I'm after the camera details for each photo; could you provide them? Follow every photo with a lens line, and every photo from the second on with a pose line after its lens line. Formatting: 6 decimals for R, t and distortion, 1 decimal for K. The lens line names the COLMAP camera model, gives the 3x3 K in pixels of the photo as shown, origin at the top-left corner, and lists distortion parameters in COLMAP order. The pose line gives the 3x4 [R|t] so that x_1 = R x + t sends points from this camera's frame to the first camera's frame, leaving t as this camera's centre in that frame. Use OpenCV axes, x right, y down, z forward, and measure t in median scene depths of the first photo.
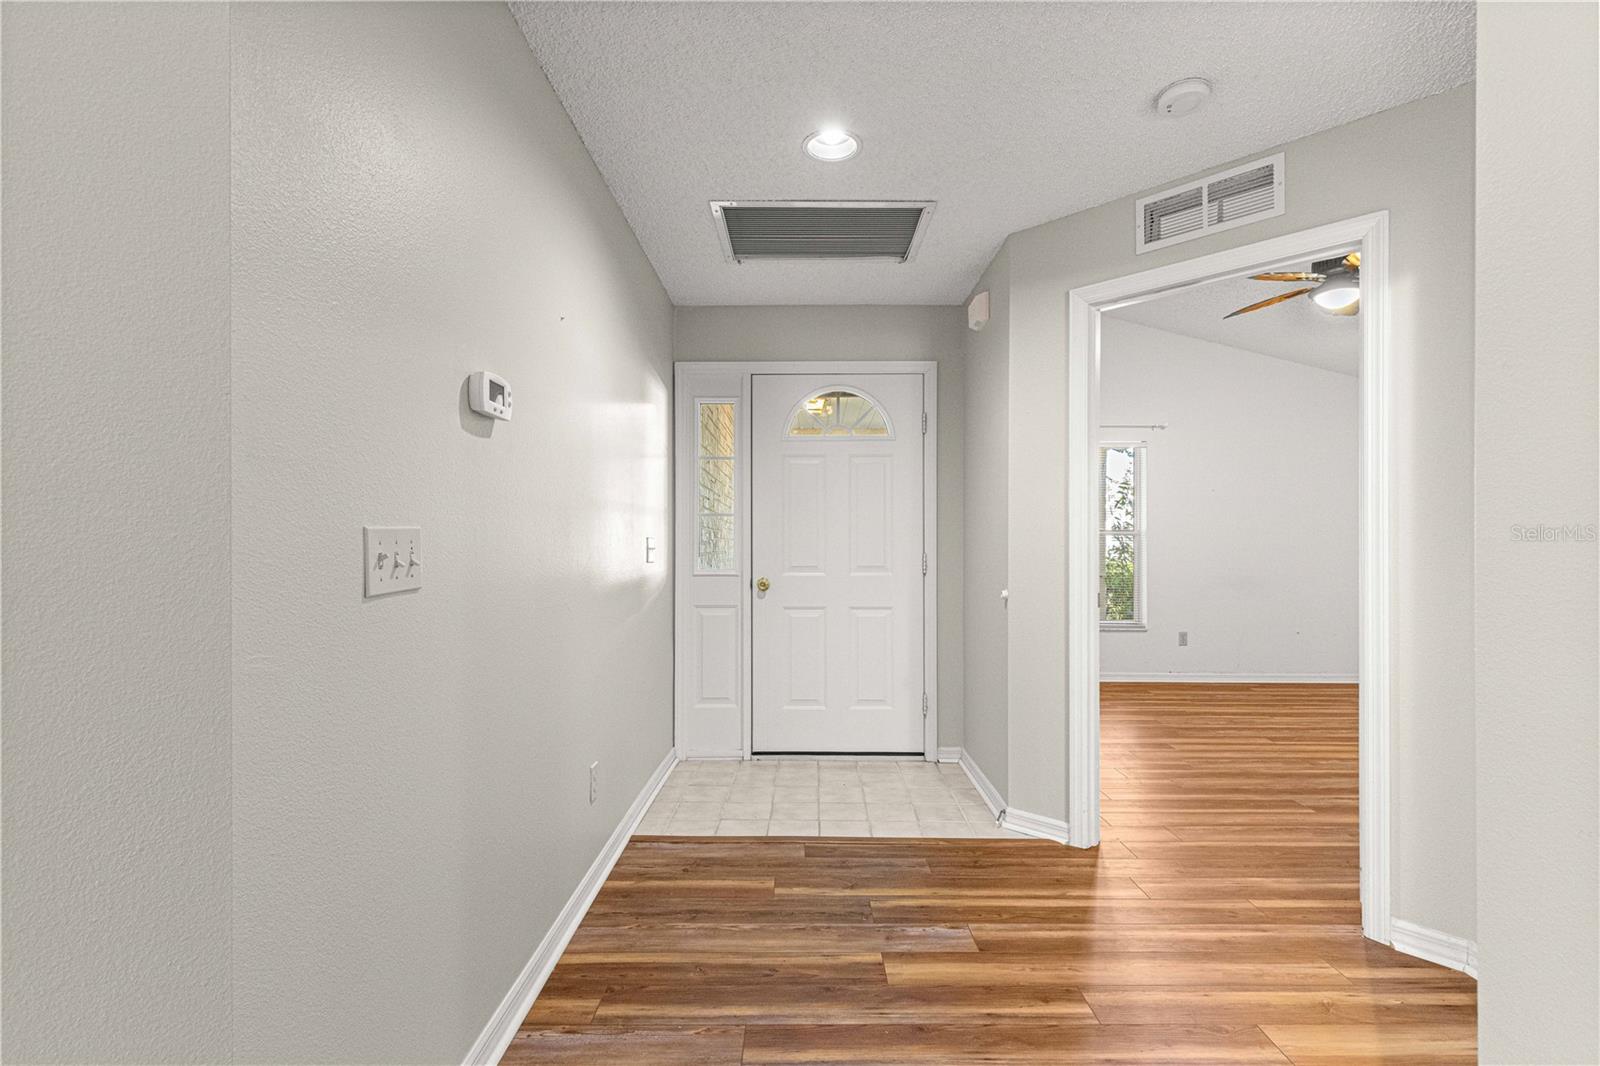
lens RADIAL K [[1169.9, 0, 795.3], [0, 1169.9, 533.9], [0, 0, 1]] dist [-0.002061, -0.004443]
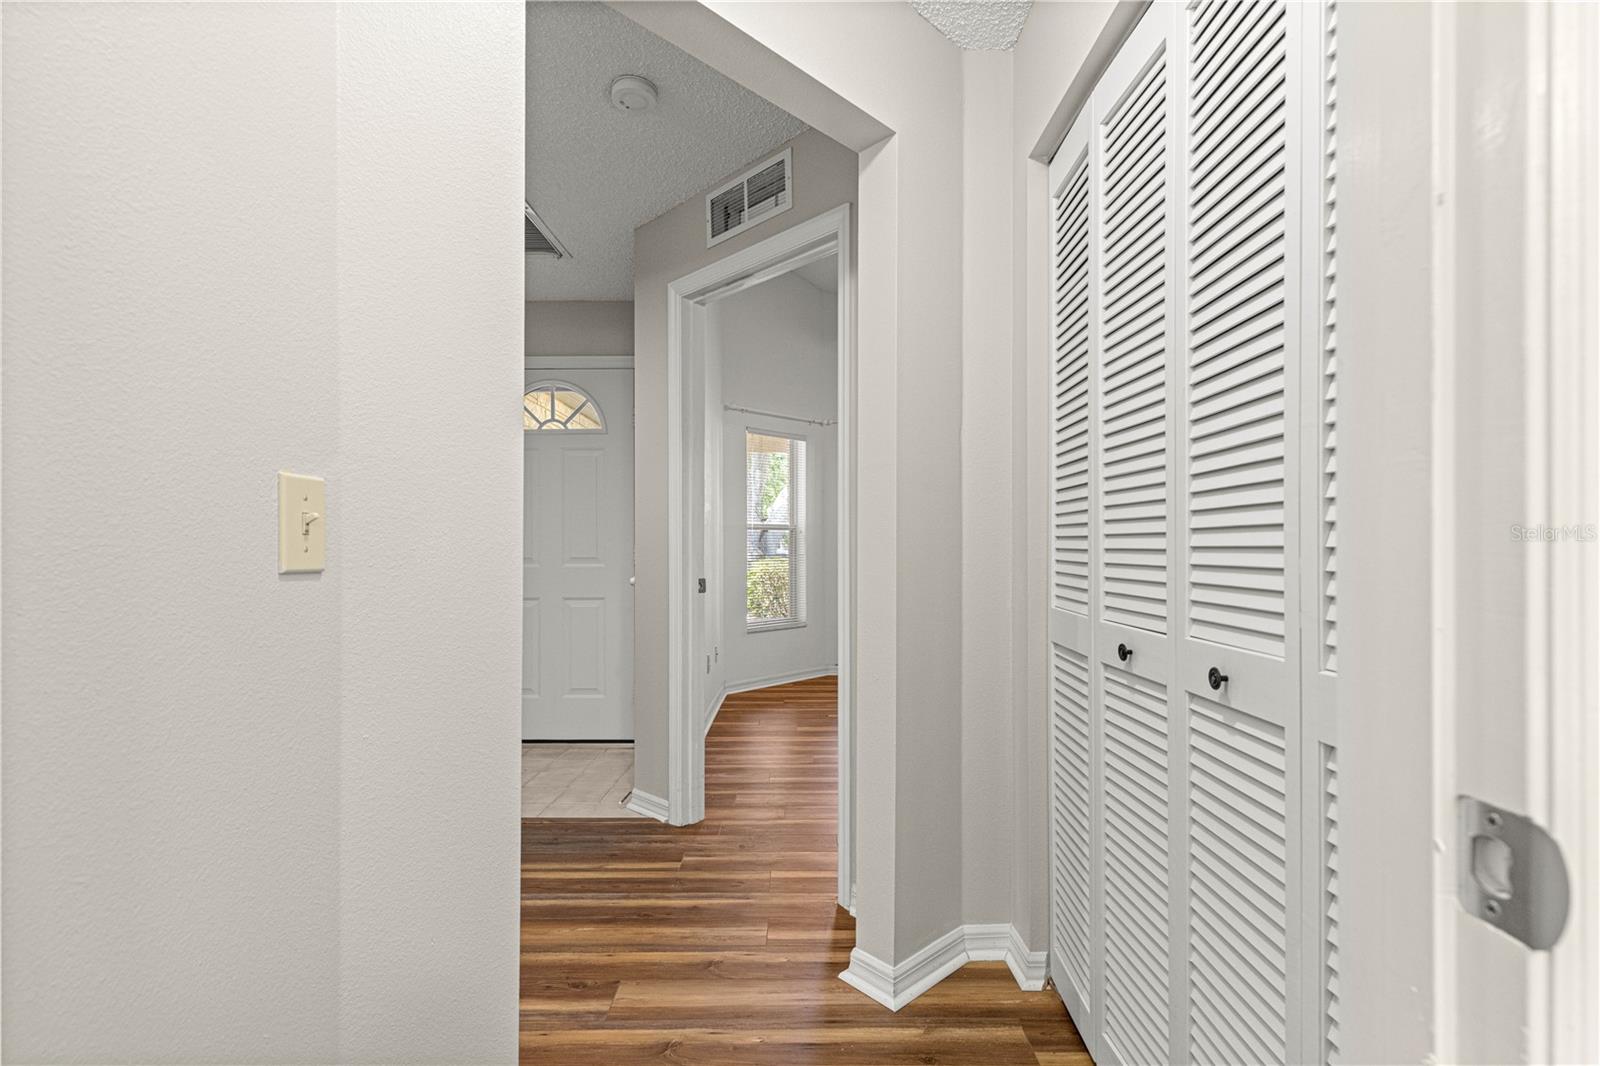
lens RADIAL K [[1169.9, 0, 805.4], [0, 1169.9, 539.8], [0, 0, 1]] dist [-0.002061, -0.004443]
pose [[0.999905, -0.004988, 0.012884, 0.342657], [0.004961, 0.999985, 0.002130, 0.015191], [-0.012894, -0.002066, 0.999915, -0.029856]]
